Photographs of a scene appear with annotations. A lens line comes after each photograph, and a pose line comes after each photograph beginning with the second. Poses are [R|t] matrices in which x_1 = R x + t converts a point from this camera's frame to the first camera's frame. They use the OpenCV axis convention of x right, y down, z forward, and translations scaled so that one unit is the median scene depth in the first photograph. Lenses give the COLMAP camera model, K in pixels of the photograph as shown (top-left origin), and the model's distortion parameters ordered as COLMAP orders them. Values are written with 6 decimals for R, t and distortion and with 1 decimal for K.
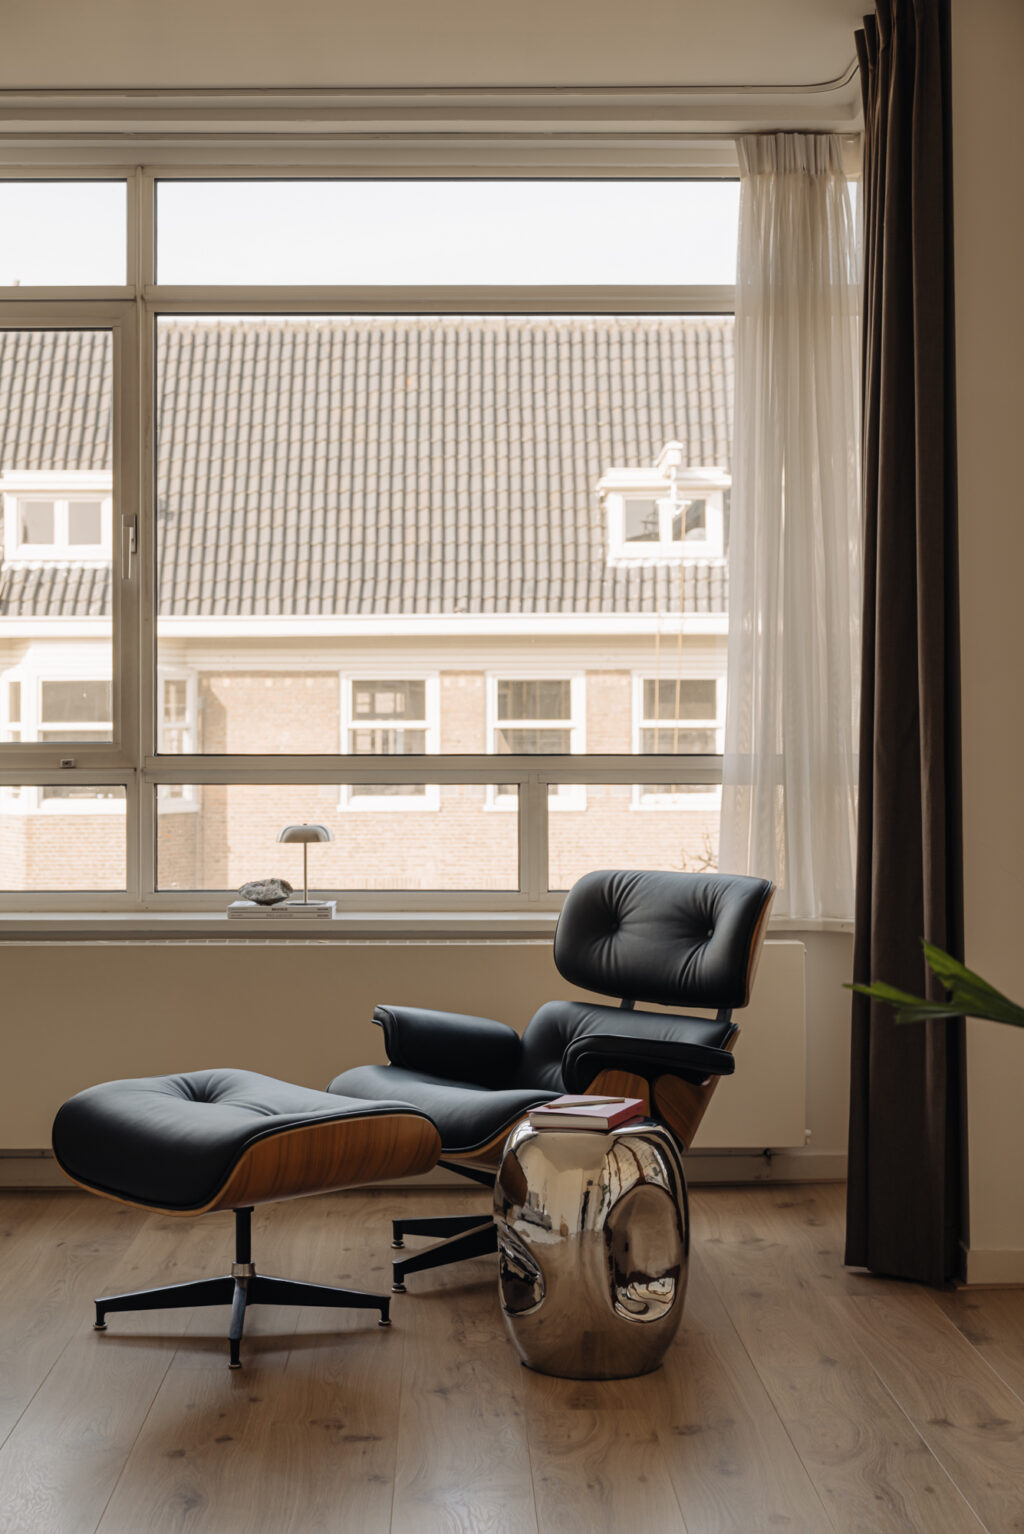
lens RADIAL K [[2195.4, 0, 500.9], [0, 2195.4, 761.3], [0, 0, 1]] dist [-0.070306, 0.000000]
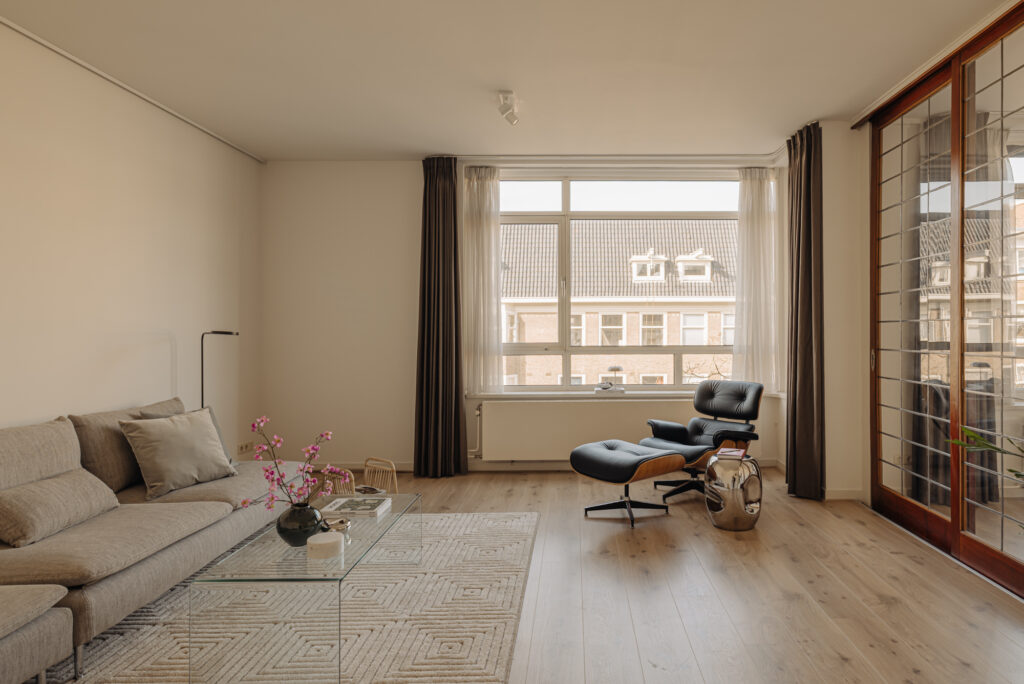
lens RADIAL K [[615.6, 0, 600.6], [0, 615.6, 346.8], [0, 0, 1]] dist [-0.041473, -0.000424]
pose [[0.999959, -0.003115, 0.008482, -0.136418], [0.002974, 0.999859, 0.016509, -0.020737], [-0.008532, -0.016483, 0.999828, 0.020323]]
